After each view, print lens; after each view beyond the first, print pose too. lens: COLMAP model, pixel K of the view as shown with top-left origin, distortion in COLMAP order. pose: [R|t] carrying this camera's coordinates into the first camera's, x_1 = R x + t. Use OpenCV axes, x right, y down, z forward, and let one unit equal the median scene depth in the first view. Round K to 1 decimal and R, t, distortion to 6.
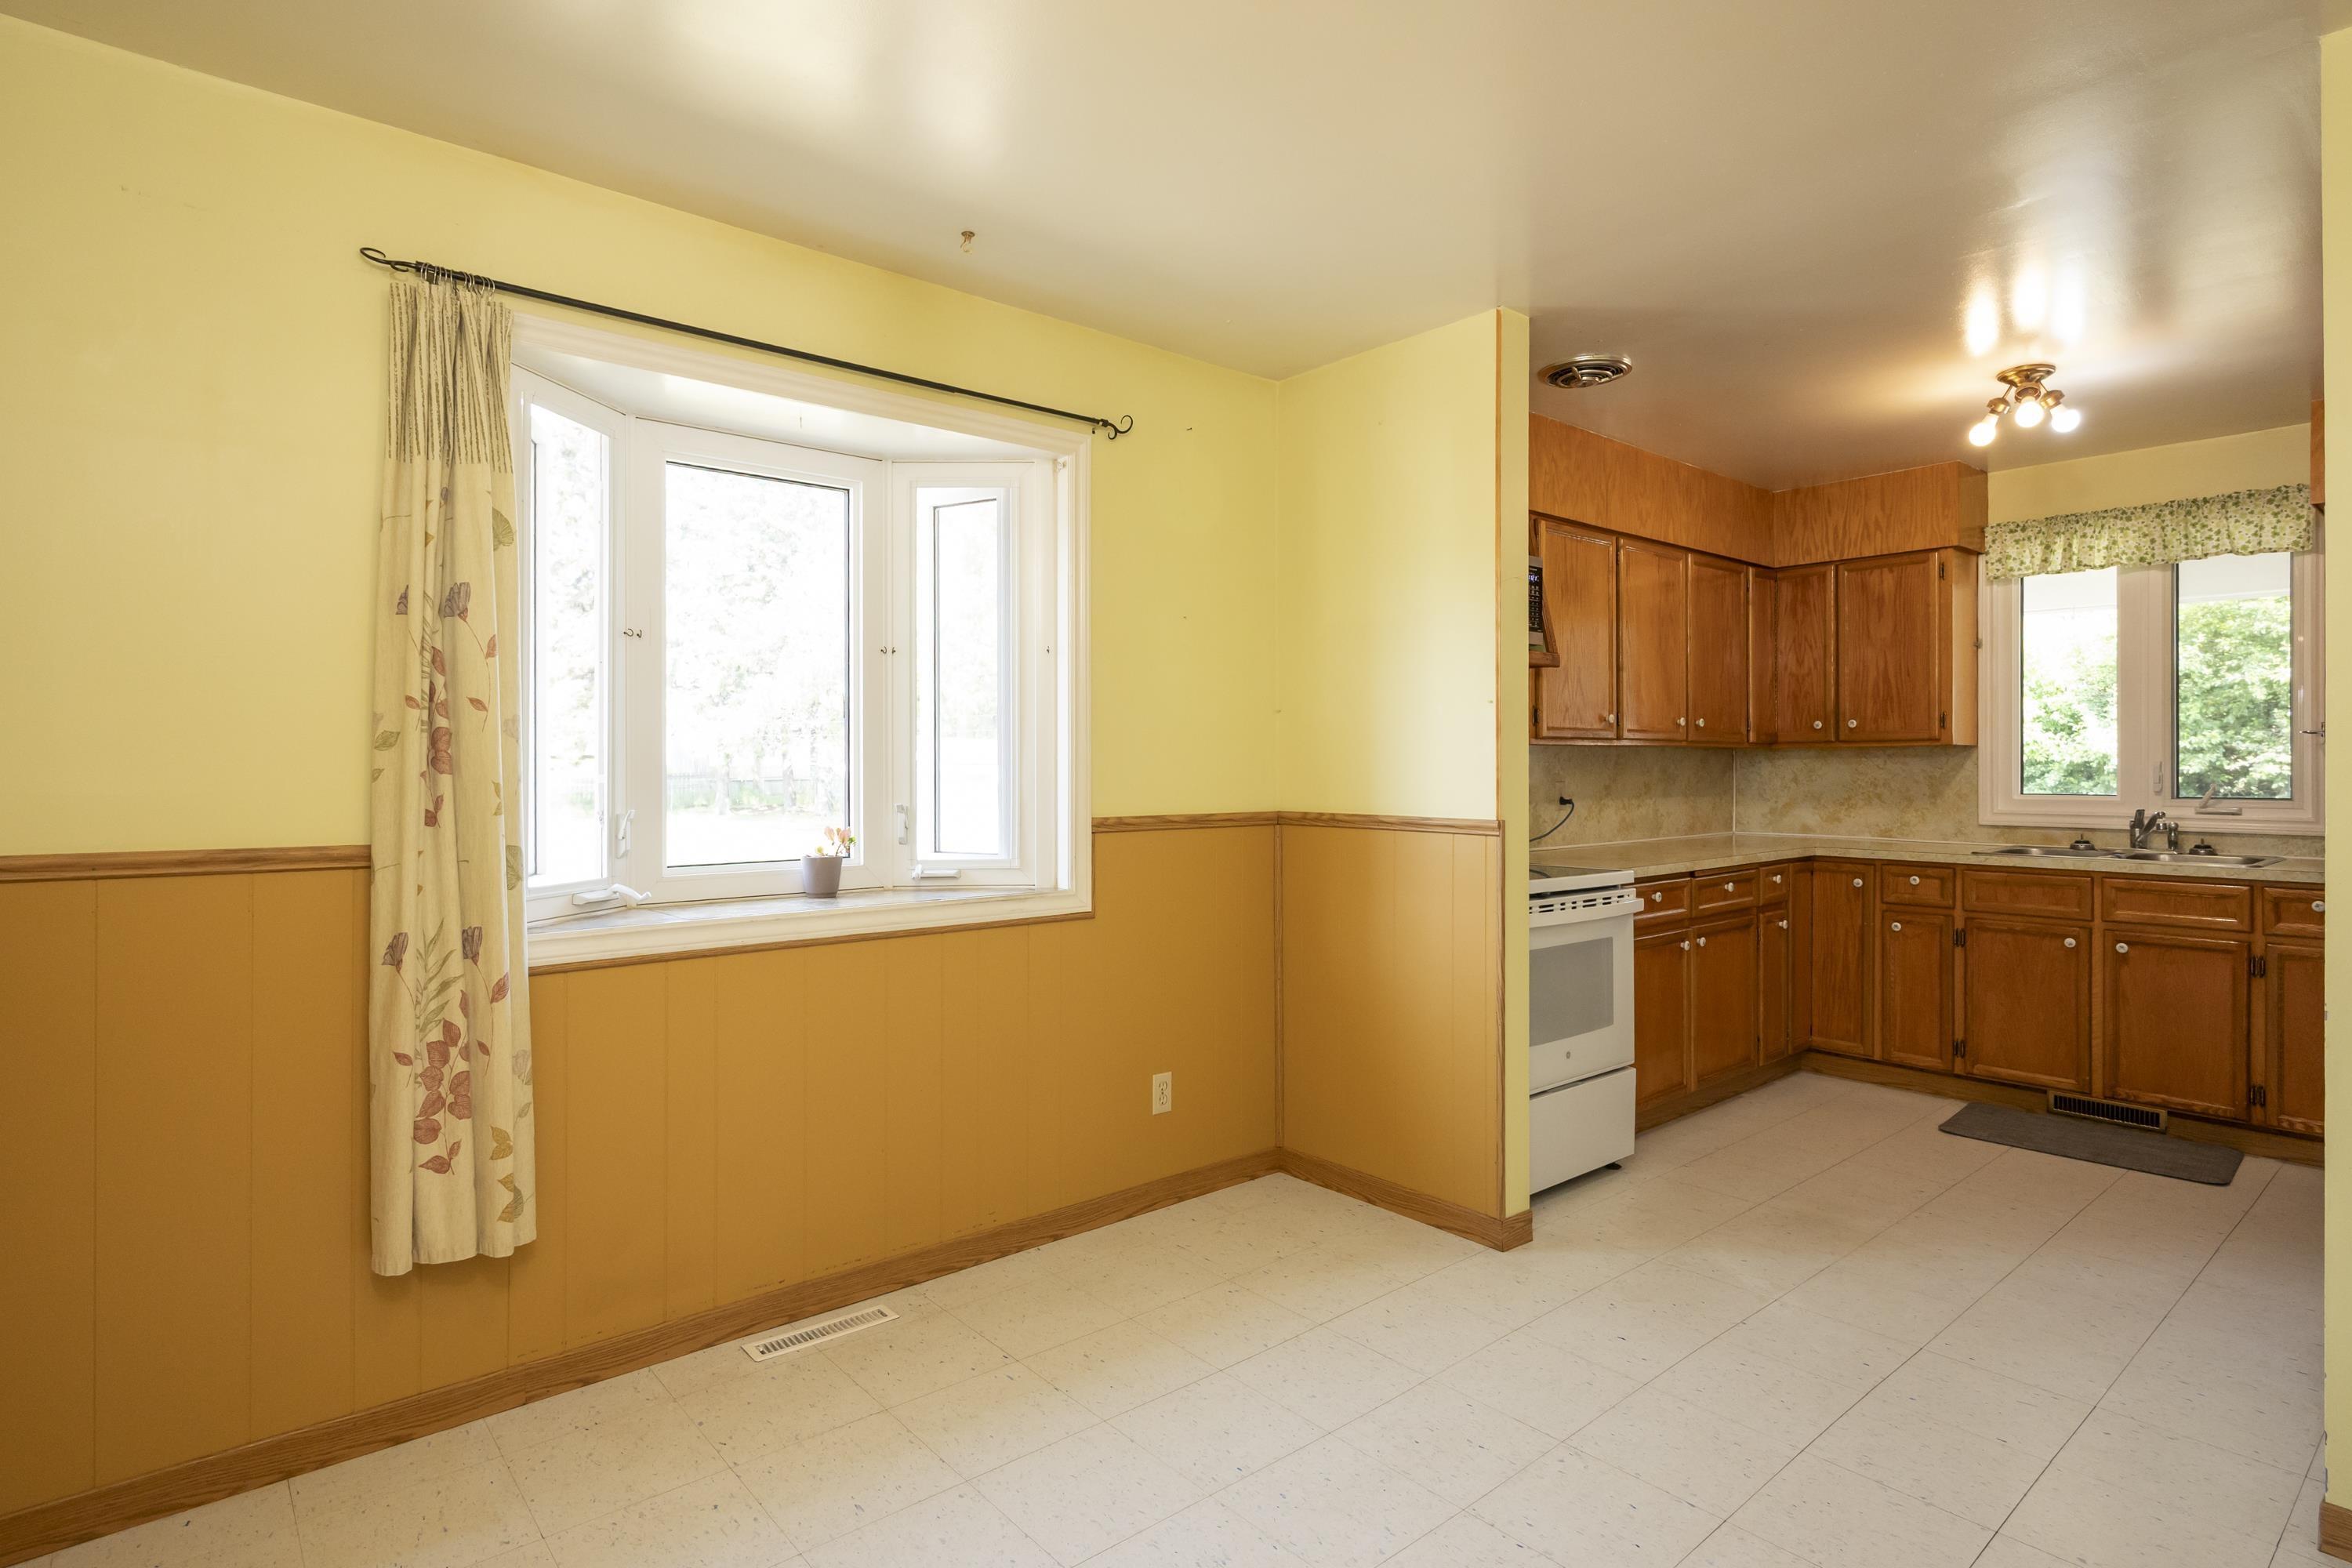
lens RADIAL K [[1152.7, 0, 1220.5], [0, 1152.7, 771.9], [0, 0, 1]] dist [0.003671, 0.002002]
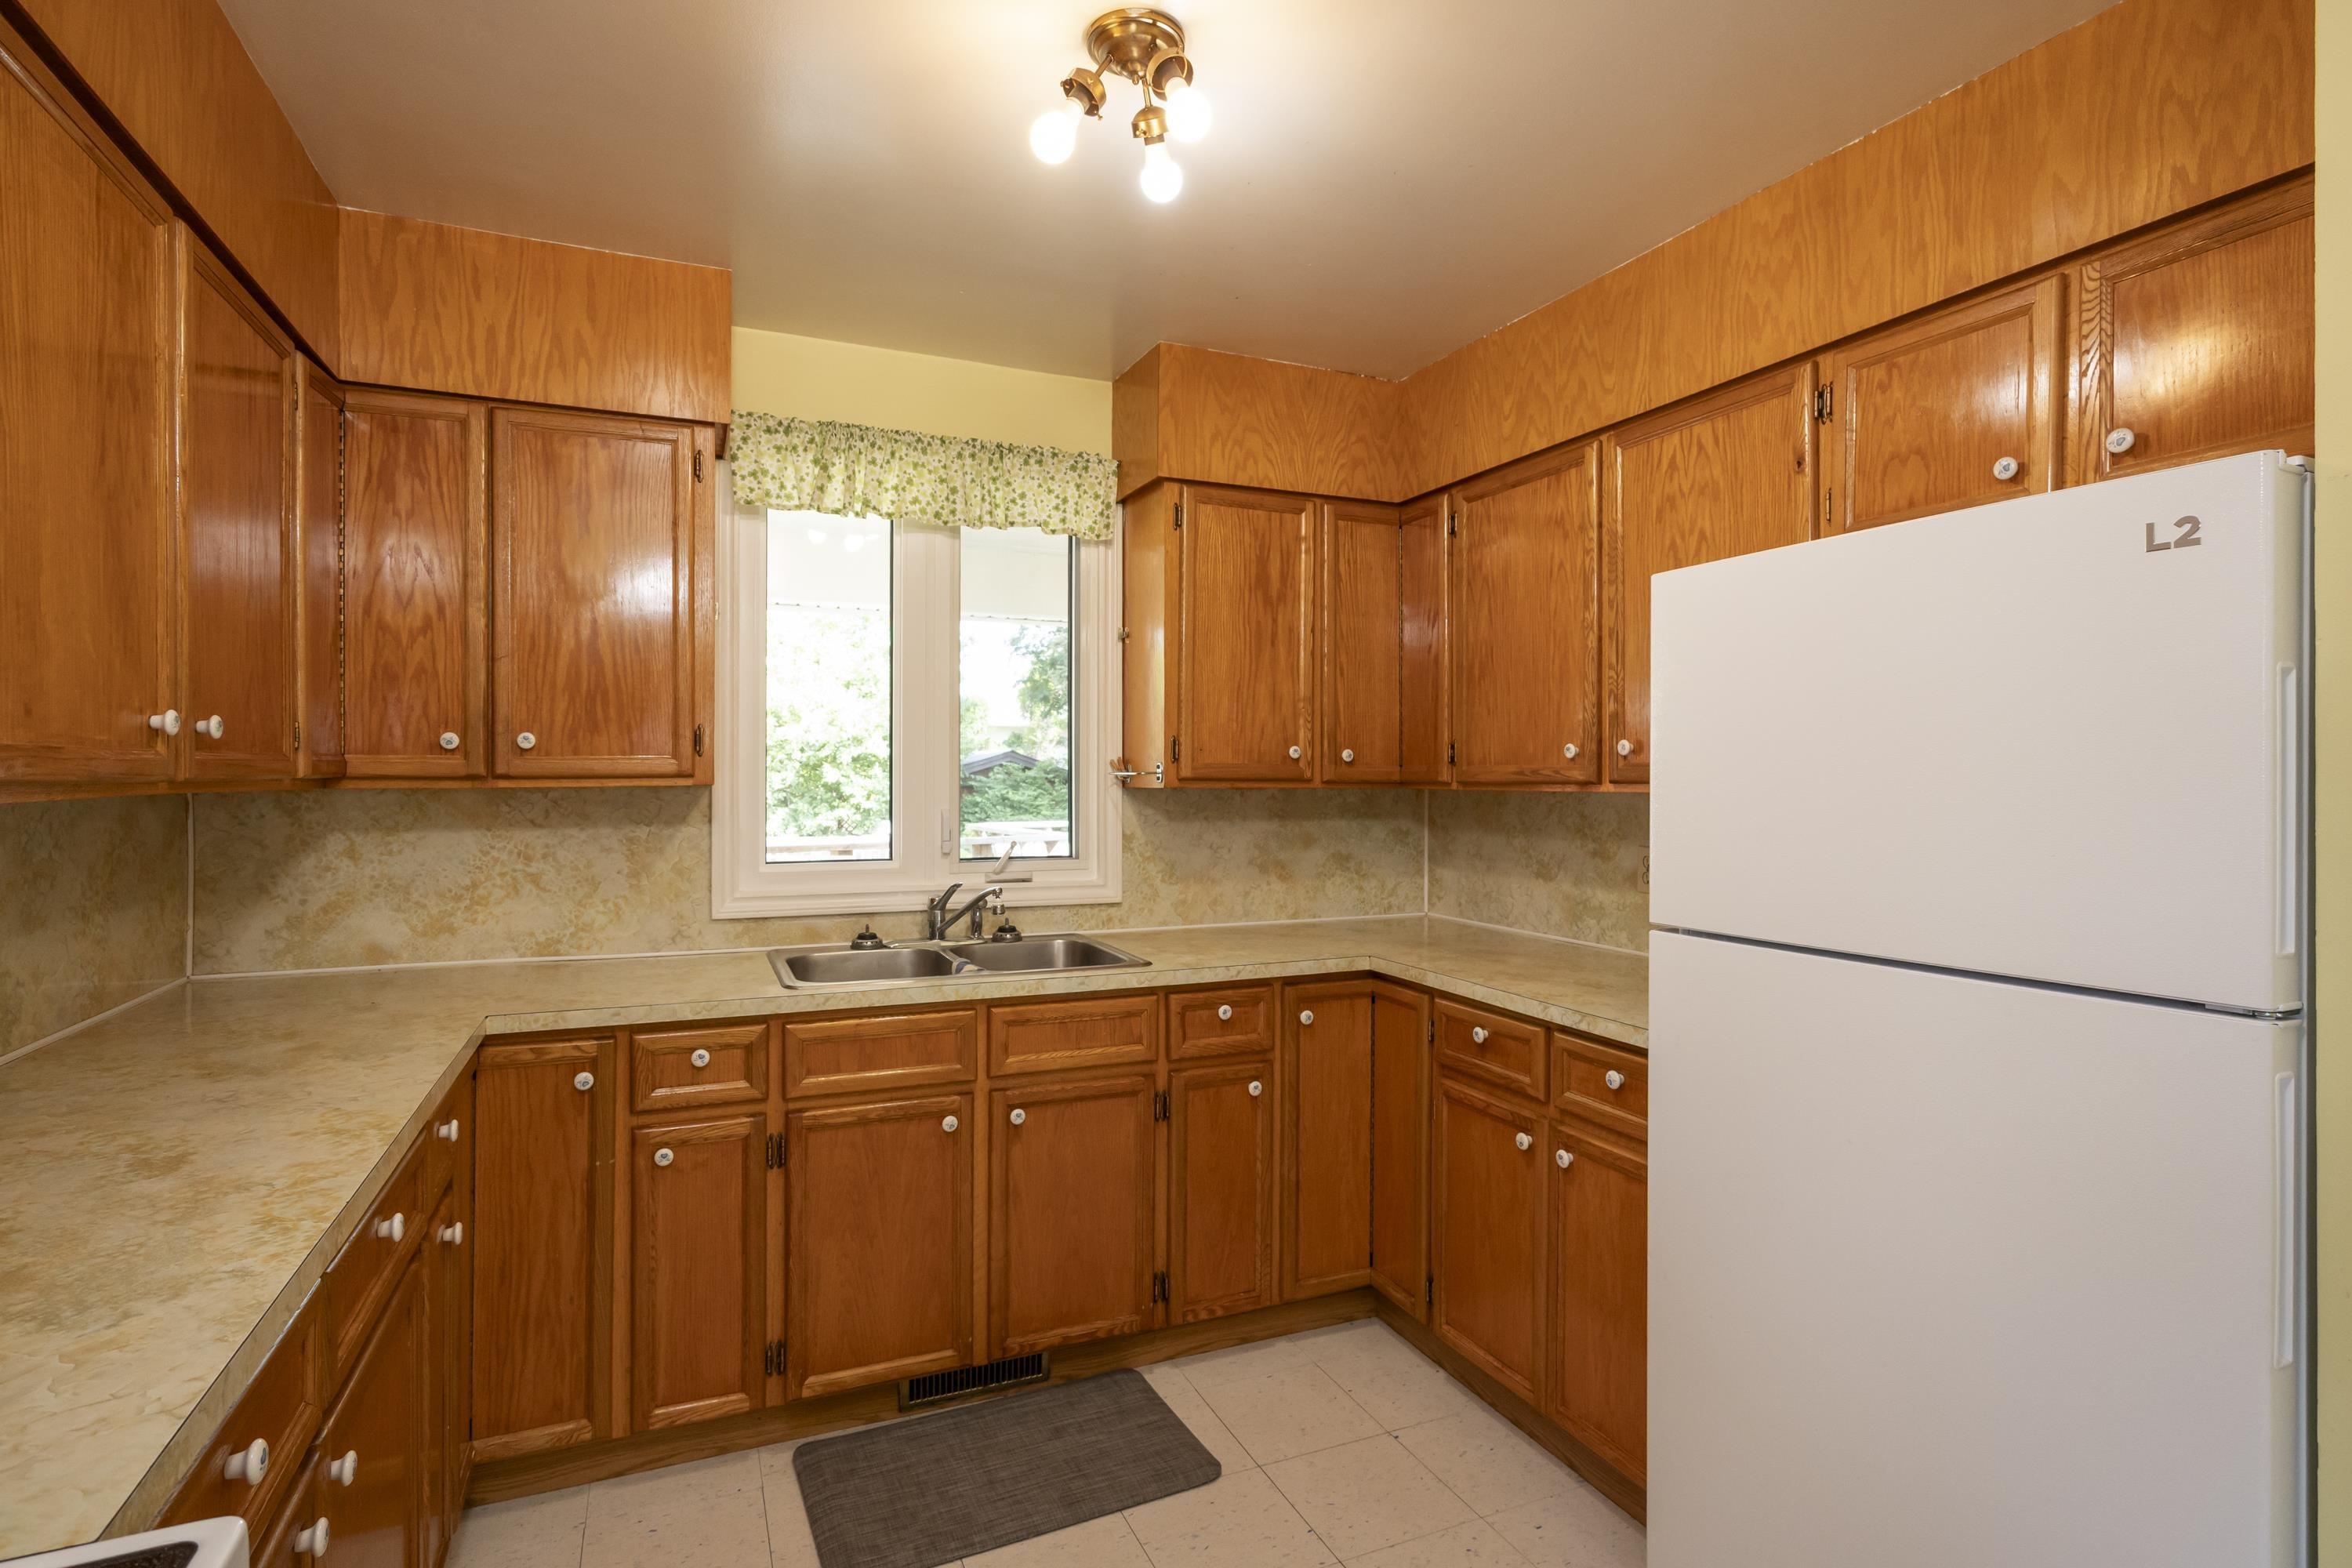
lens RADIAL K [[1144.5, 0, 1122.1], [0, 1144.5, 774.1], [0, 0, 1]] dist [0.001685, 0.000911]
pose [[0.319539, -0.002001, 0.947571, 0.189664], [0.001983, 0.999997, 0.001443, -0.031258], [-0.947571, 0.001418, 0.319542, 0.678152]]
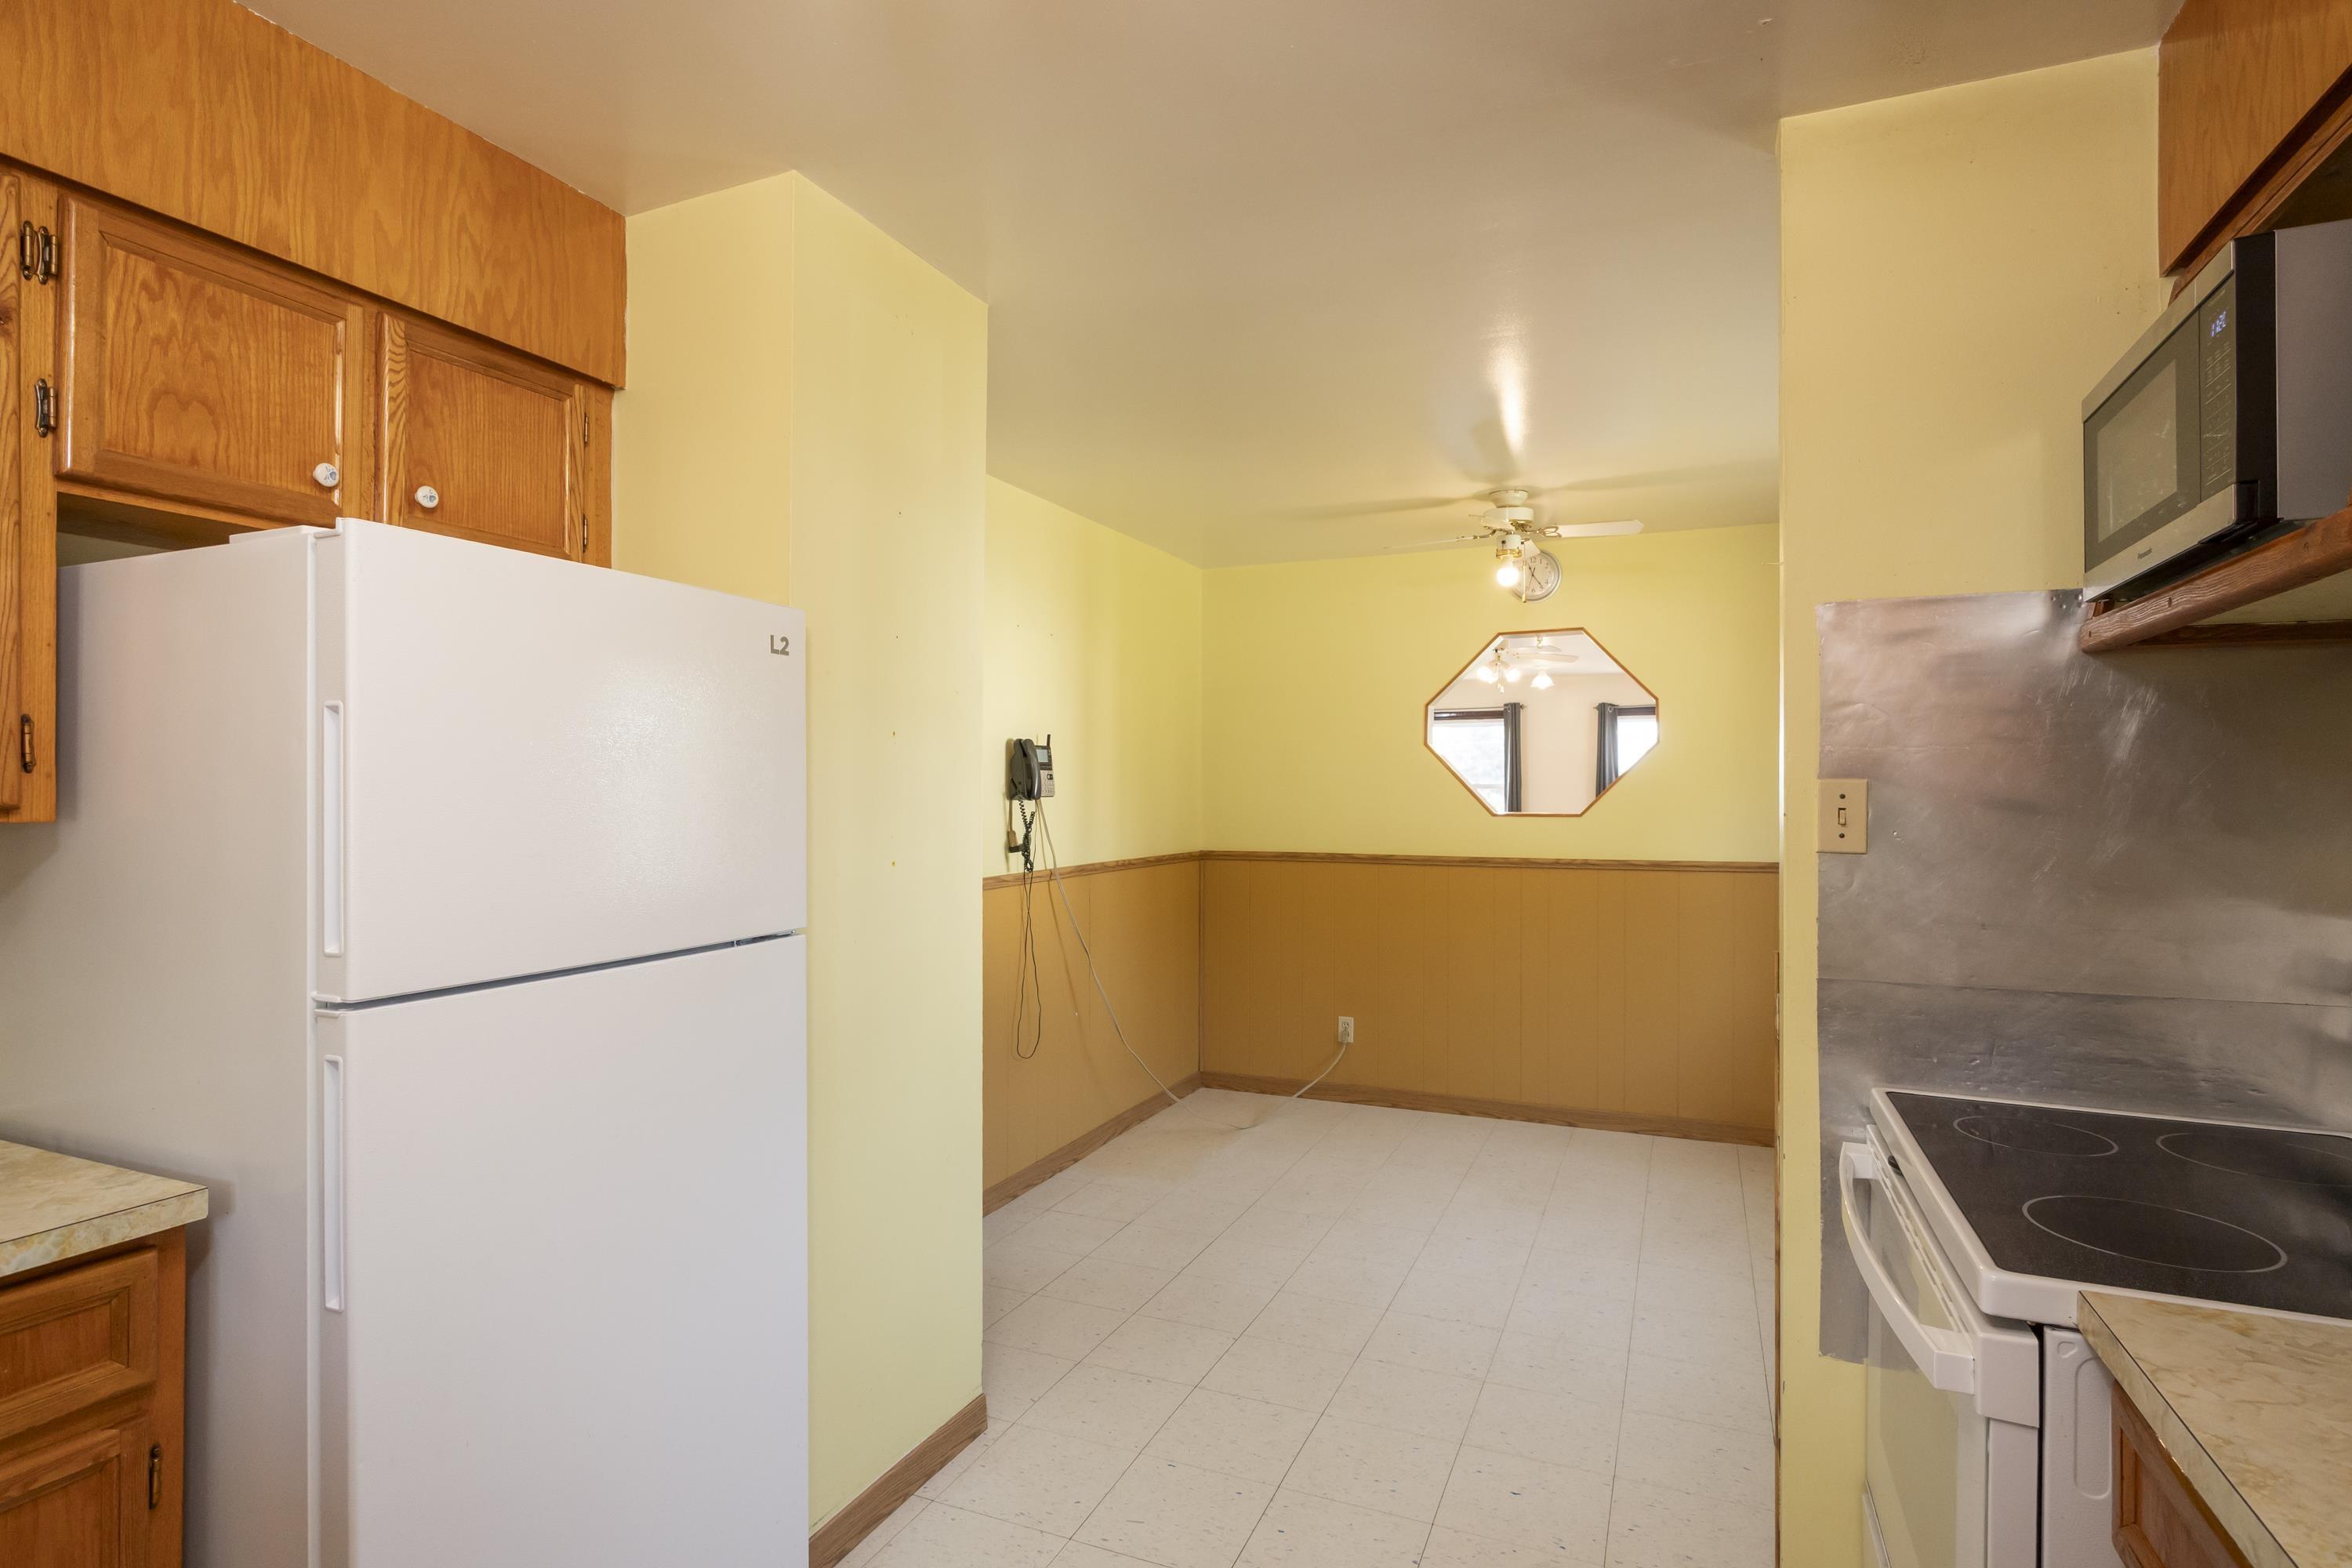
lens RADIAL K [[1152.7, 0, 1220.5], [0, 1152.7, 771.9], [0, 0, 1]] dist [0.003671, 0.002002]
pose [[-0.884772, -0.008680, -0.465943, 0.573947], [-0.003725, 0.999926, -0.011555, -0.033752], [0.466009, -0.008488, -0.884739, 0.988947]]
